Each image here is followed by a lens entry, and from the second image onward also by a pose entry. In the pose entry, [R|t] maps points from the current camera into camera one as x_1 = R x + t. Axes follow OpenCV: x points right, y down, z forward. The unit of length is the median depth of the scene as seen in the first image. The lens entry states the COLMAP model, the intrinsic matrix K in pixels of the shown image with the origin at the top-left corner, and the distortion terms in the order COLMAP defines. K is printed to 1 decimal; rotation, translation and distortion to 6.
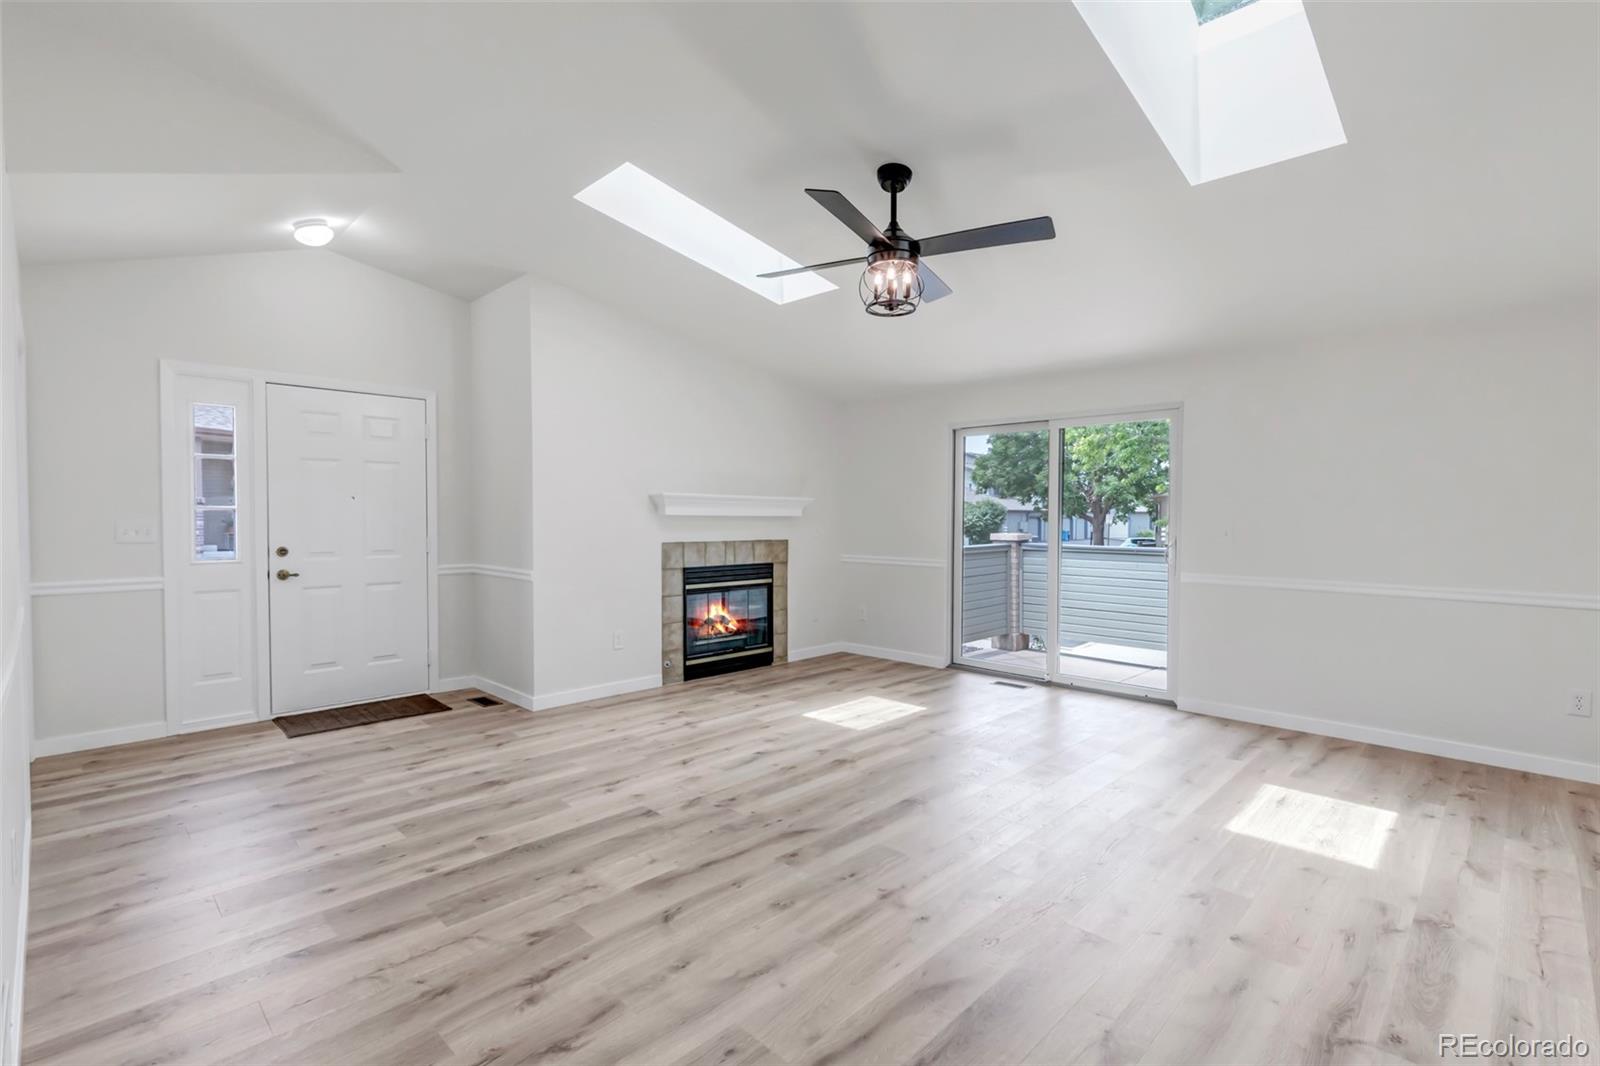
lens RADIAL K [[739.9, 0, 799.9], [0, 739.9, 540.5], [0, 0, 1]] dist [0.002548, -0.000316]
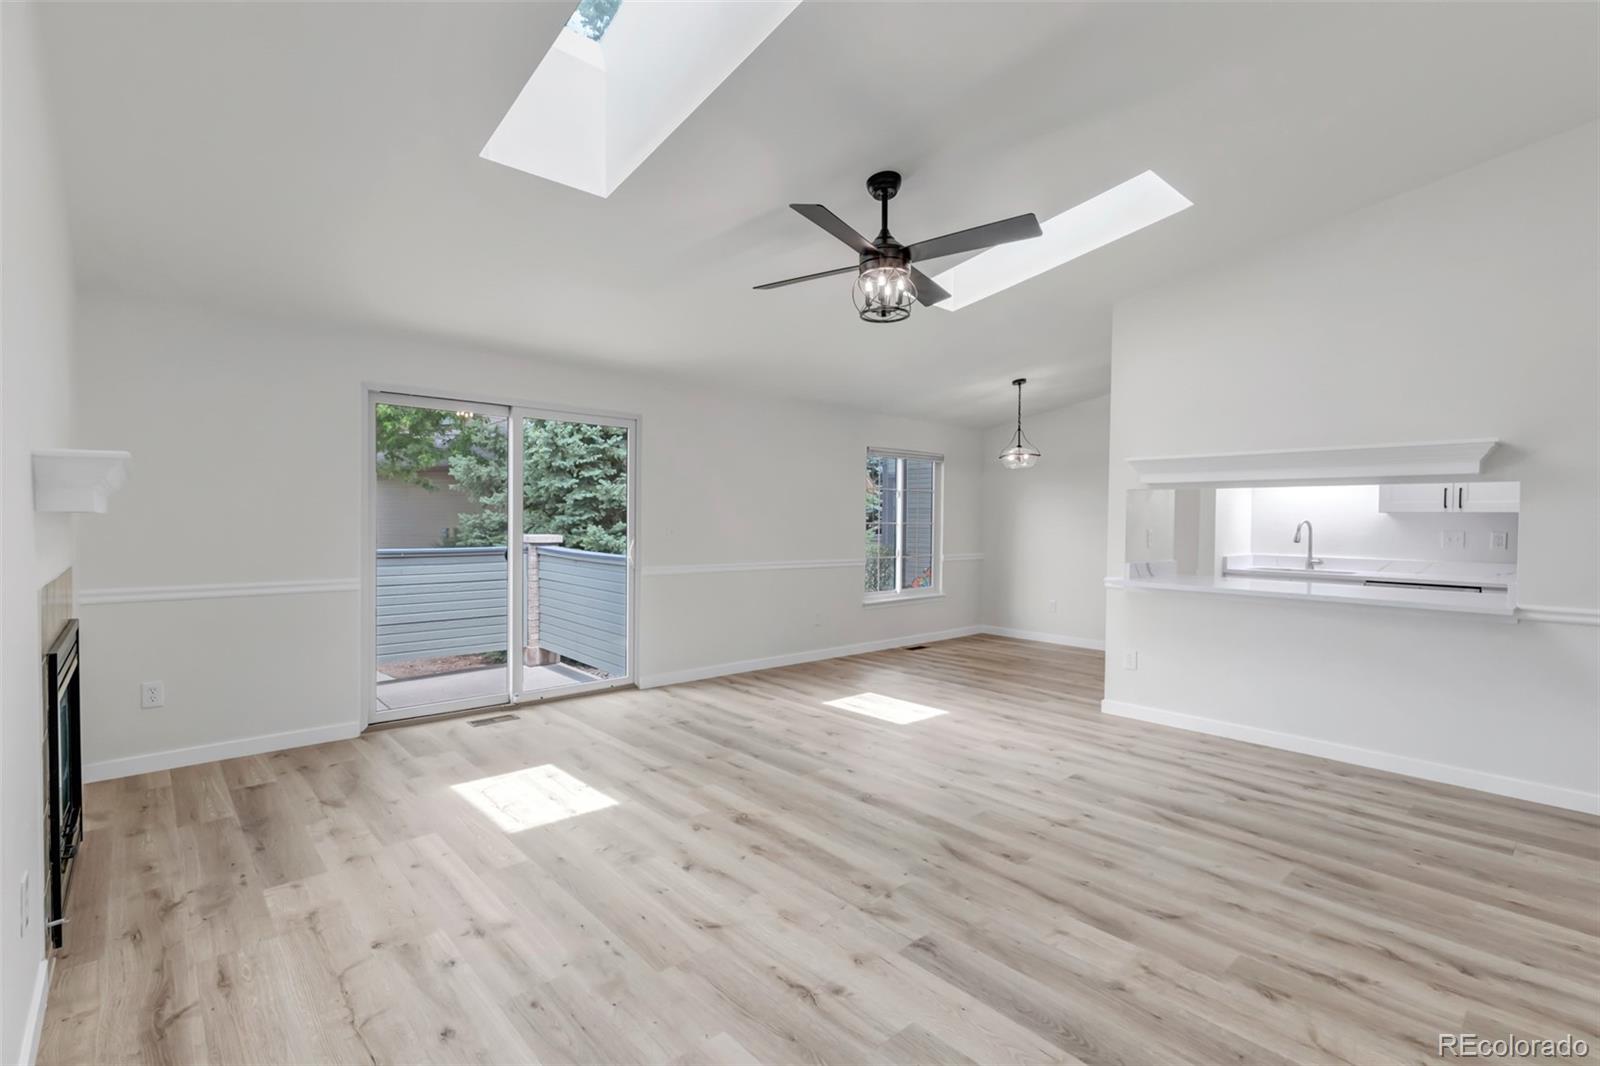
lens RADIAL K [[732.3, 0, 798.5], [0, 732.3, 533.6], [0, 0, 1]] dist [0.003715, -0.000732]
pose [[0.059869, -0.022042, 0.997963, -0.725107], [0.023612, 0.999508, 0.020660, -0.031734], [-0.997927, 0.022327, 0.060360, 0.862901]]
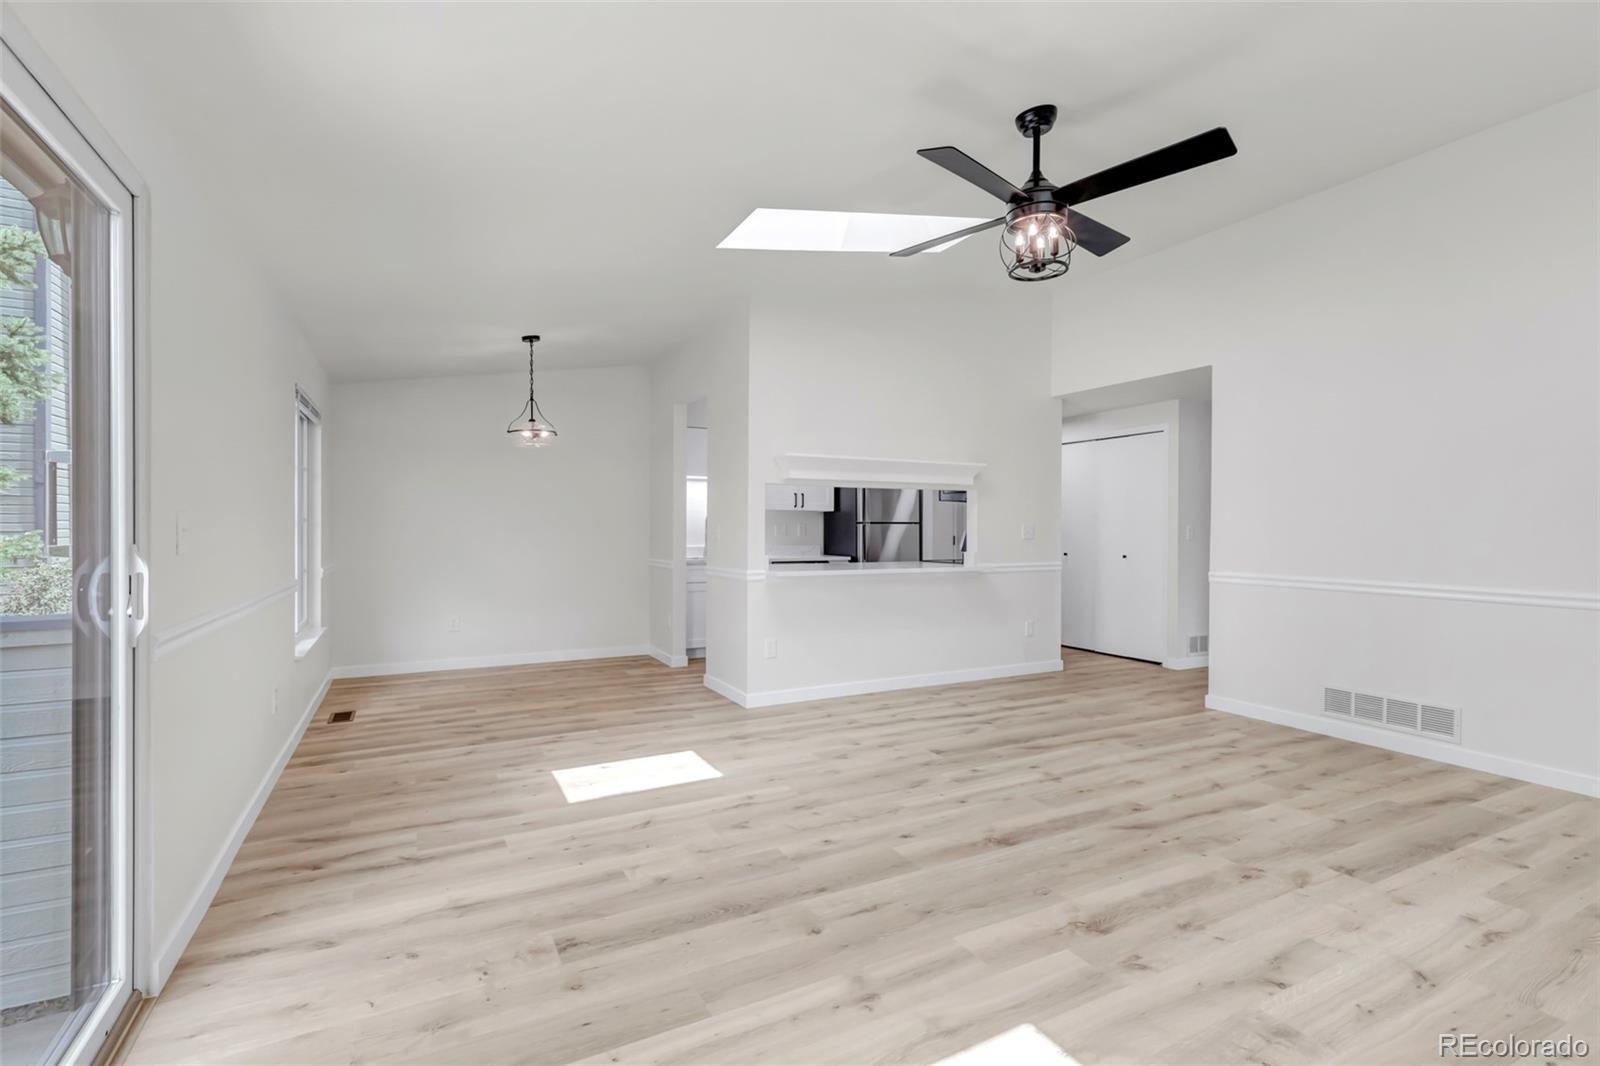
lens RADIAL K [[732.3, 0, 798.5], [0, 732.3, 533.6], [0, 0, 1]] dist [0.003715, -0.000732]
pose [[-0.951594, -0.007869, 0.307256, 0.100408], [0.004746, 0.999177, 0.040288, -0.030717], [-0.307320, 0.039796, -0.950774, 1.566819]]
